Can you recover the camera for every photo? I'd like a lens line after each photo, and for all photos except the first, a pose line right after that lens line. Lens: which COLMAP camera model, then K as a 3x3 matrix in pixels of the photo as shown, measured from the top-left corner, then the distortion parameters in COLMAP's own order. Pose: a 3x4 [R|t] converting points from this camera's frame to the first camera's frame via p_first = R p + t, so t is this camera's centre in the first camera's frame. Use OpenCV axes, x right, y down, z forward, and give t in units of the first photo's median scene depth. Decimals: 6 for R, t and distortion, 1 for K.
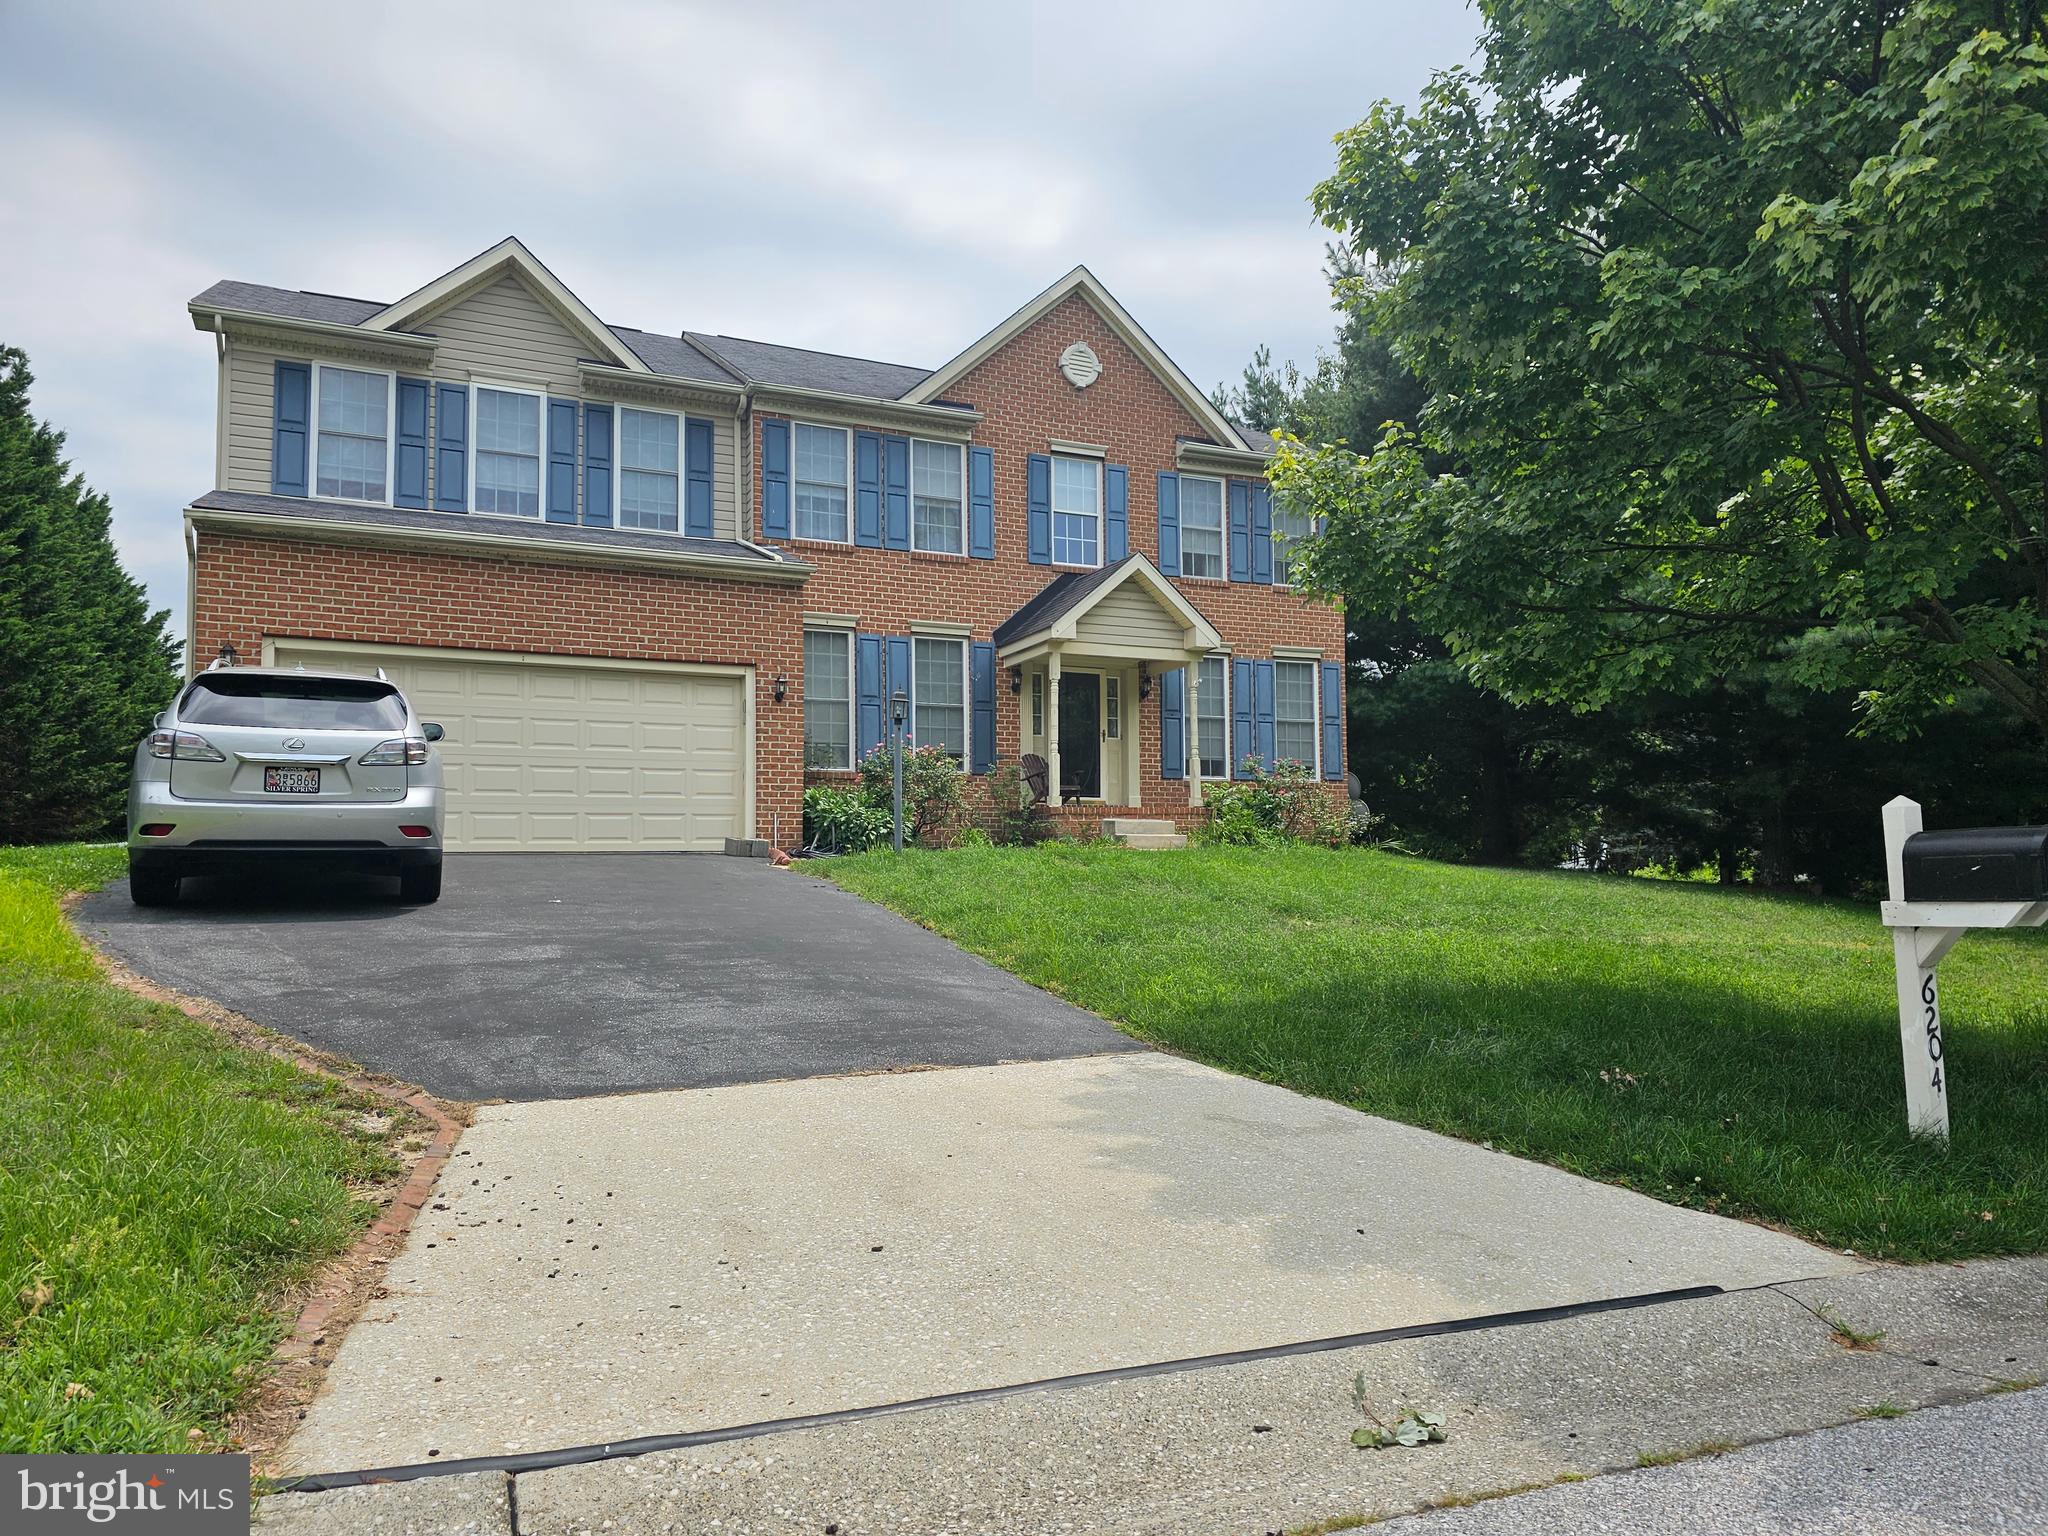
lens RADIAL K [[1348.9, 0, 1025.4], [0, 1348.9, 774.3], [0, 0, 1]] dist [0.100425, -0.126615]
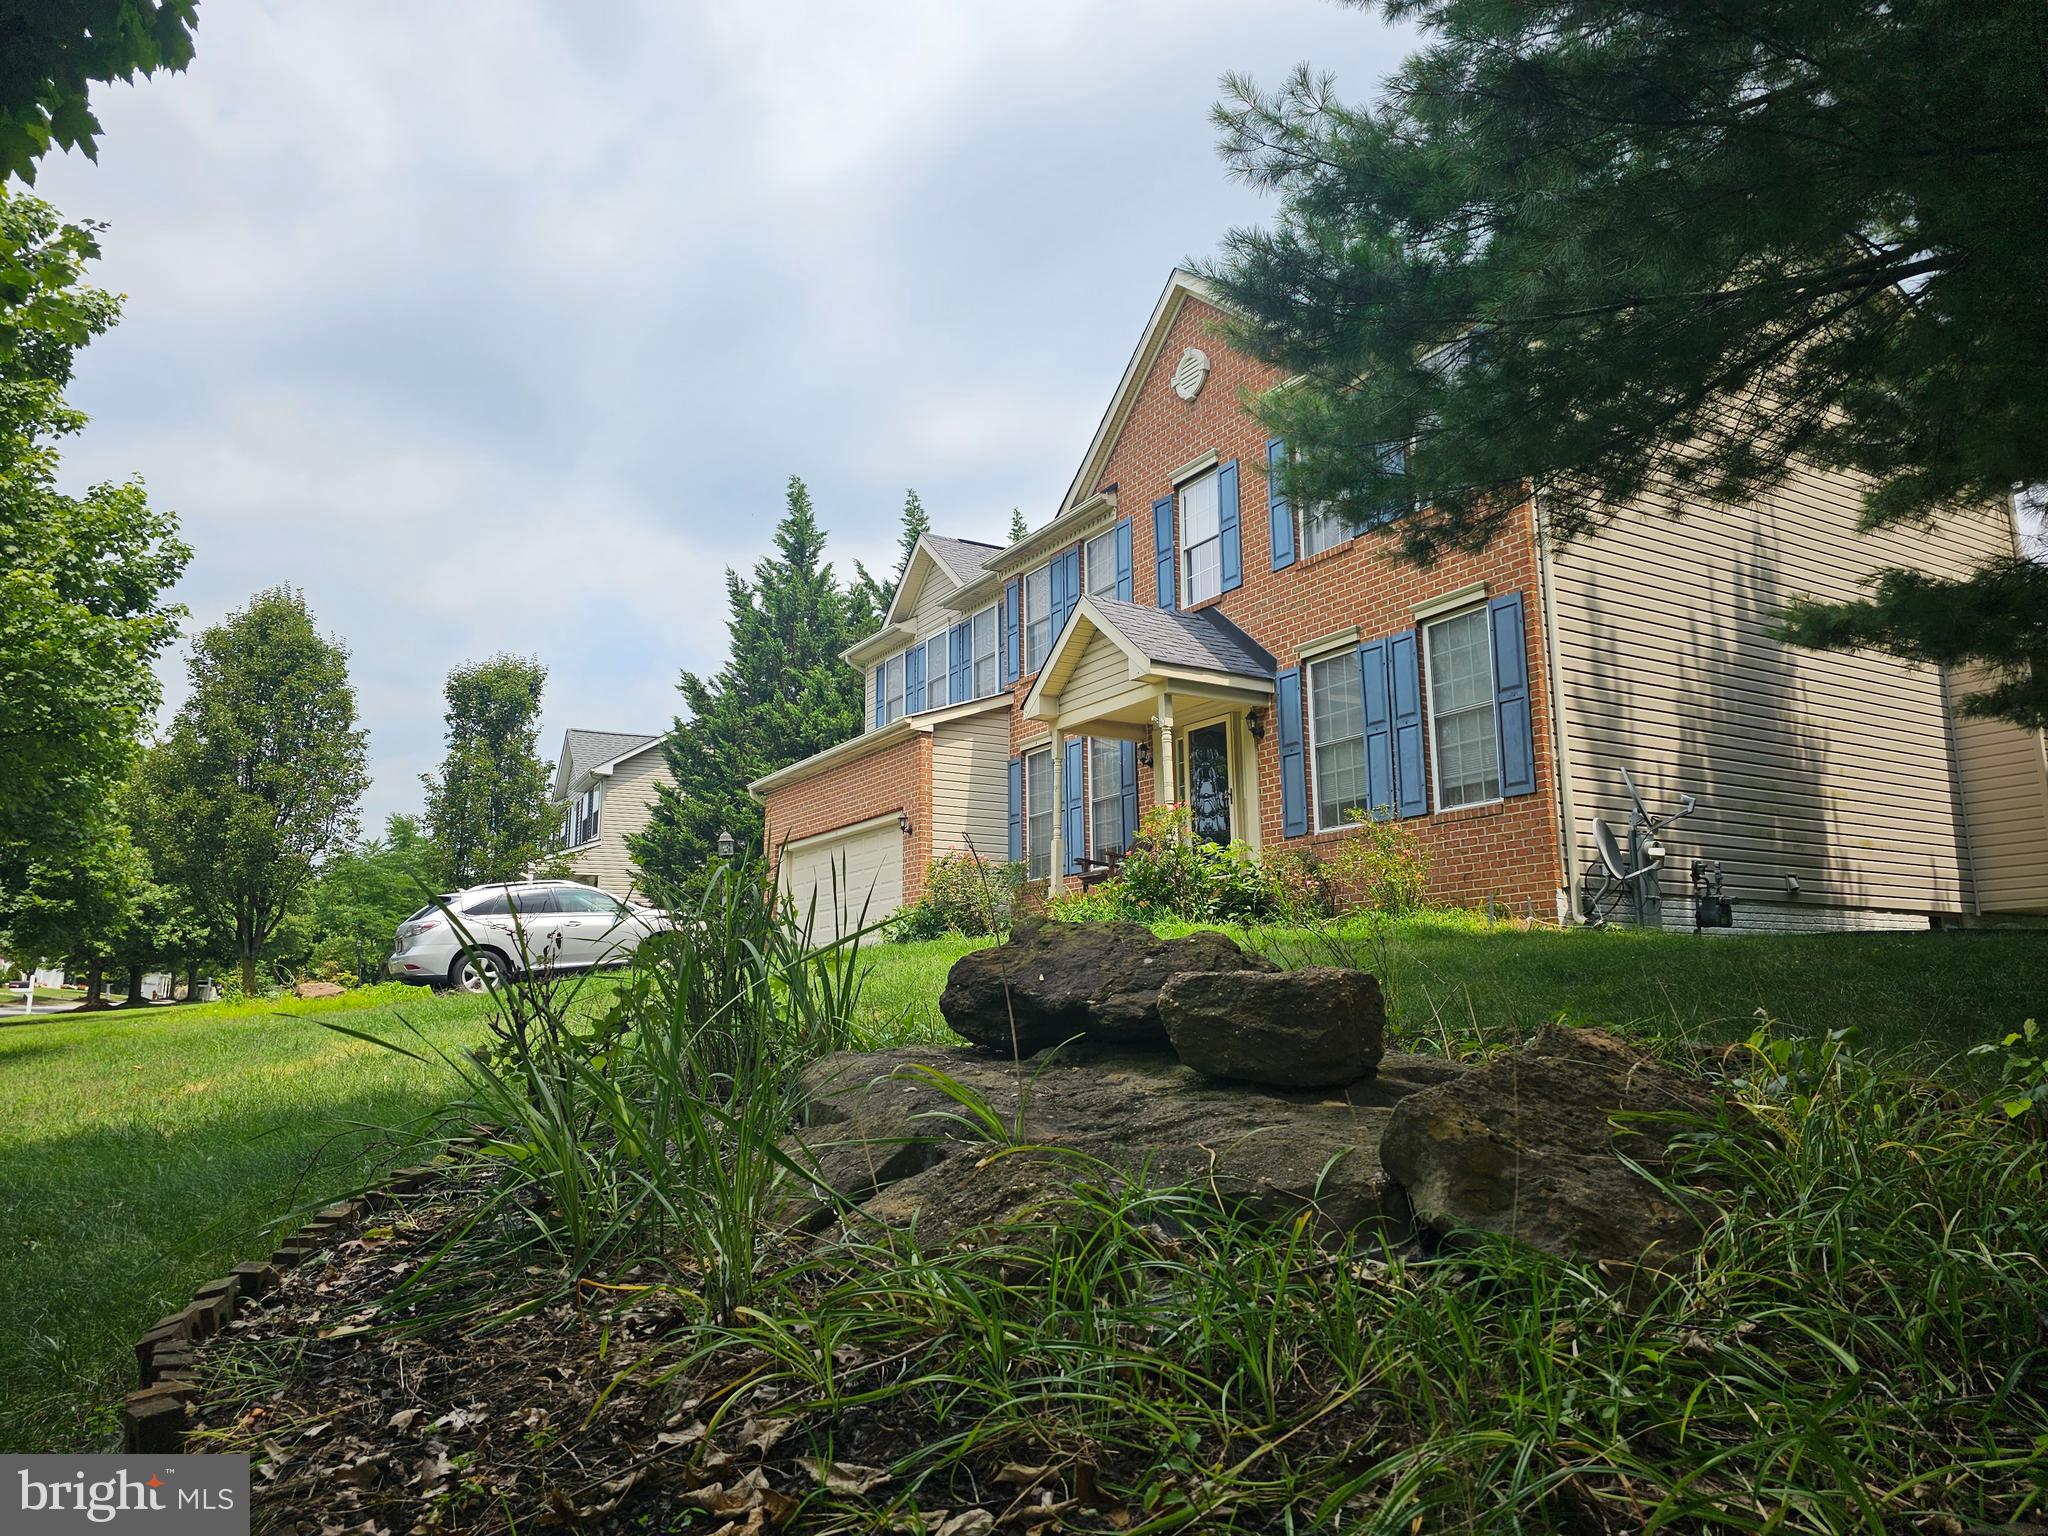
lens RADIAL K [[1333.3, 0, 1049.1], [0, 1333.3, 770.7], [0, 0, 1]] dist [0.130593, -0.196291]
pose [[0.131168, -0.169766, -0.976716, 0.909960], [0.081773, 0.983724, -0.160002, 0.082849], [0.987982, -0.058882, 0.142915, 0.863260]]
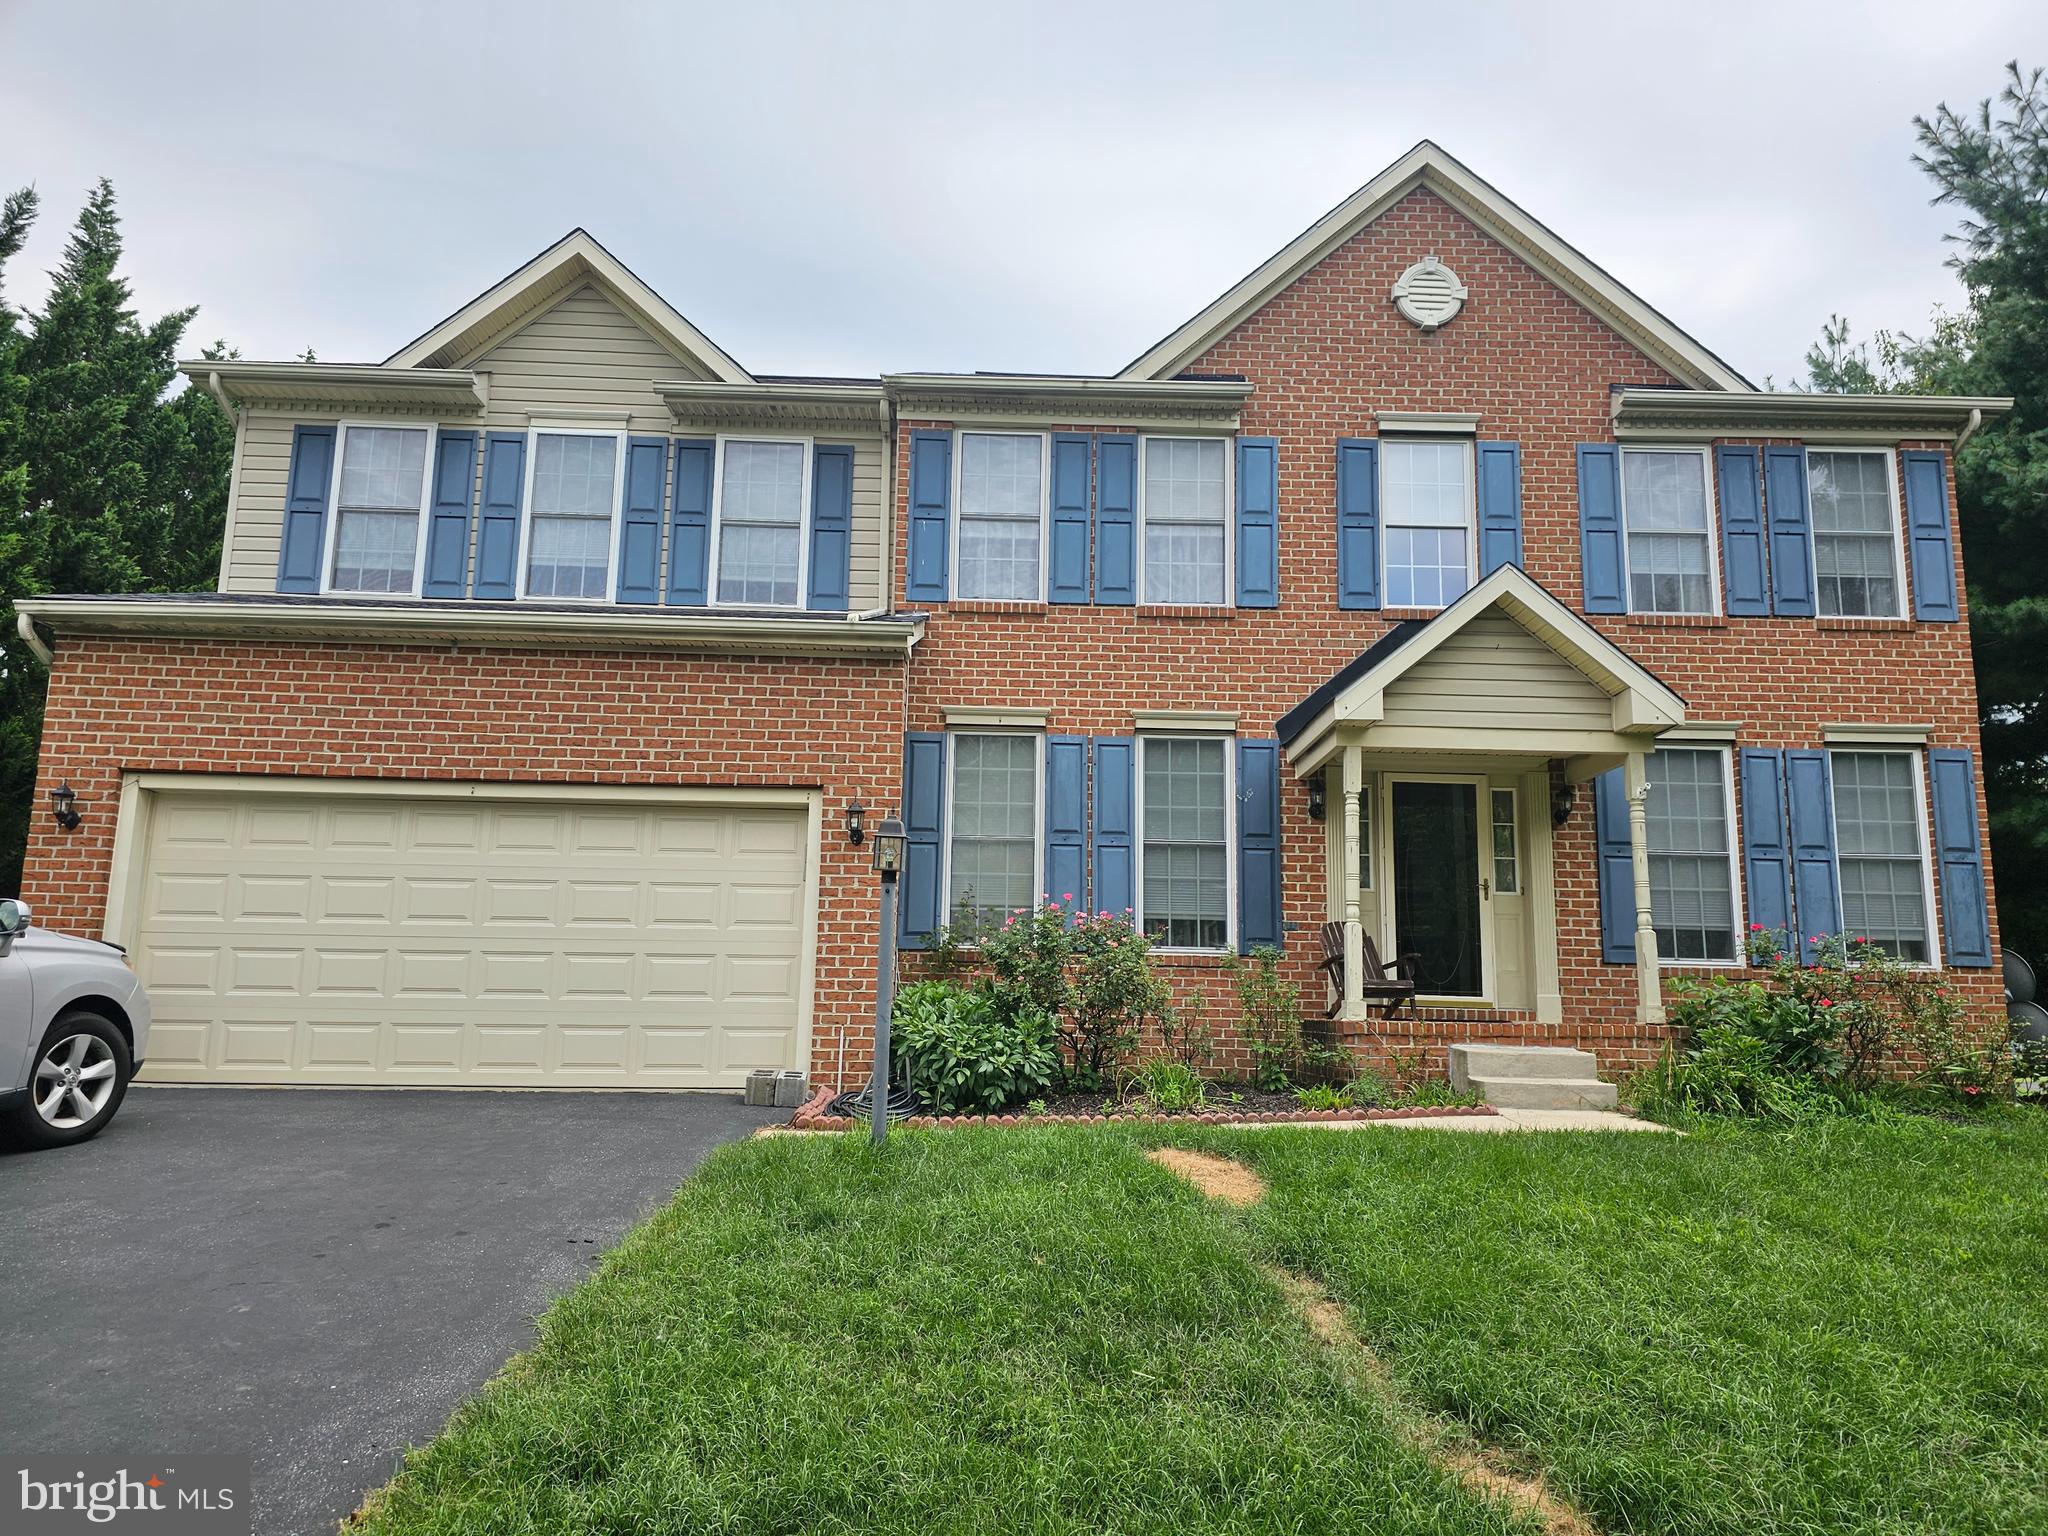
lens RADIAL K [[1360.4, 0, 1030.9], [0, 1360.4, 784.1], [0, 0, 1]] dist [0.075597, -0.071968]
pose [[0.919633, -0.041047, -0.390629, 0.122608], [0.002902, 0.995207, -0.097745, -0.018045], [0.392769, 0.088756, 0.915344, 0.412986]]
